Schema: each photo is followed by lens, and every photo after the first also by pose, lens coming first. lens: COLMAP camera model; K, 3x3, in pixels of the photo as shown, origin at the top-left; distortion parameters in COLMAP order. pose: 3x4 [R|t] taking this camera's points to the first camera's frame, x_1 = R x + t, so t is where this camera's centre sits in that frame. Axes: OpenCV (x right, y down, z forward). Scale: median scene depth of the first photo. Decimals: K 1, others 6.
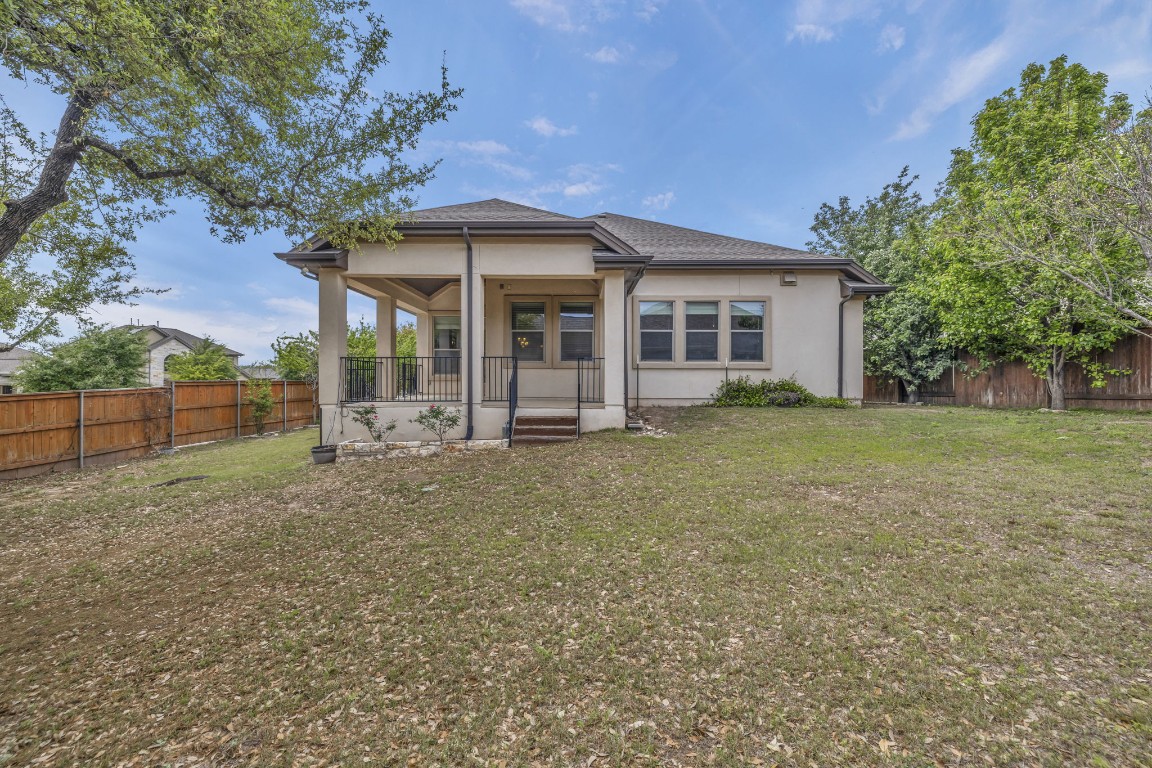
lens RADIAL K [[493.9, 0, 576.5], [0, 493.9, 374.4], [0, 0, 1]] dist [-0.001957, -0.000103]
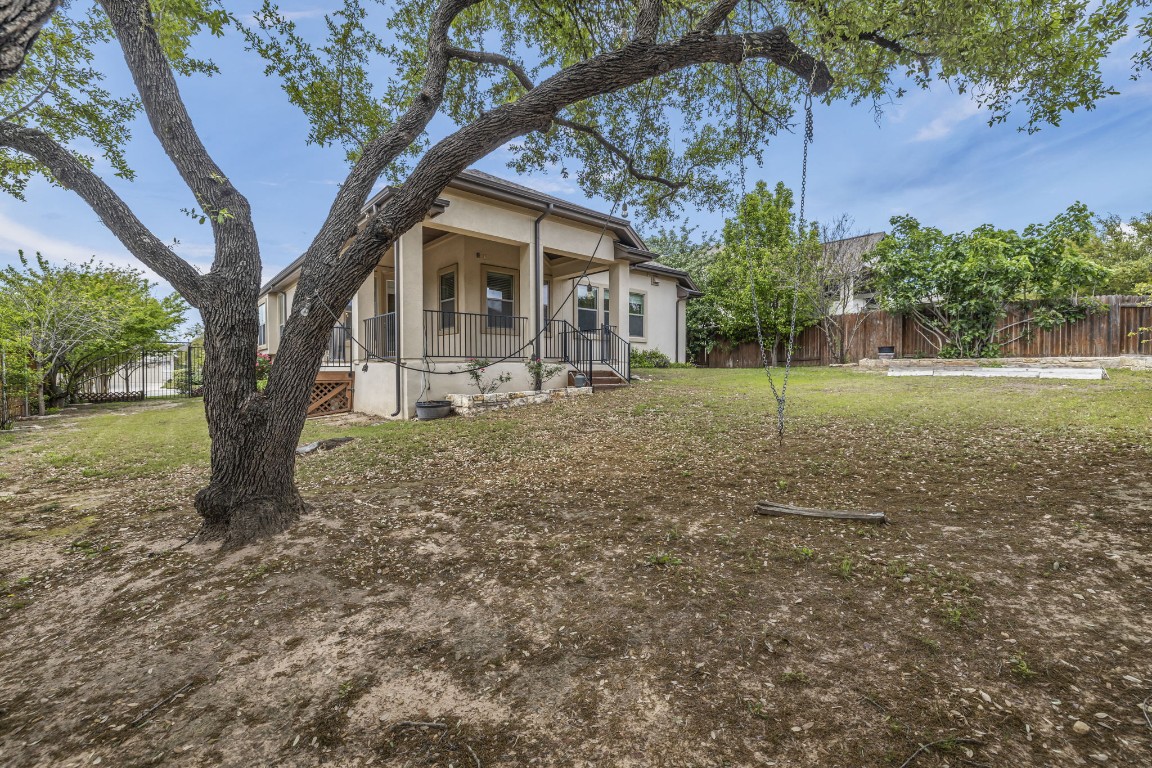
lens RADIAL K [[493.9, 0, 576.5], [0, 493.9, 374.4], [0, 0, 1]] dist [-0.001957, -0.000103]
pose [[0.736418, -0.009527, 0.676460, -0.736163], [-0.001152, 0.999882, 0.015335, 0.060759], [-0.676526, -0.012072, 0.736320, 0.085171]]
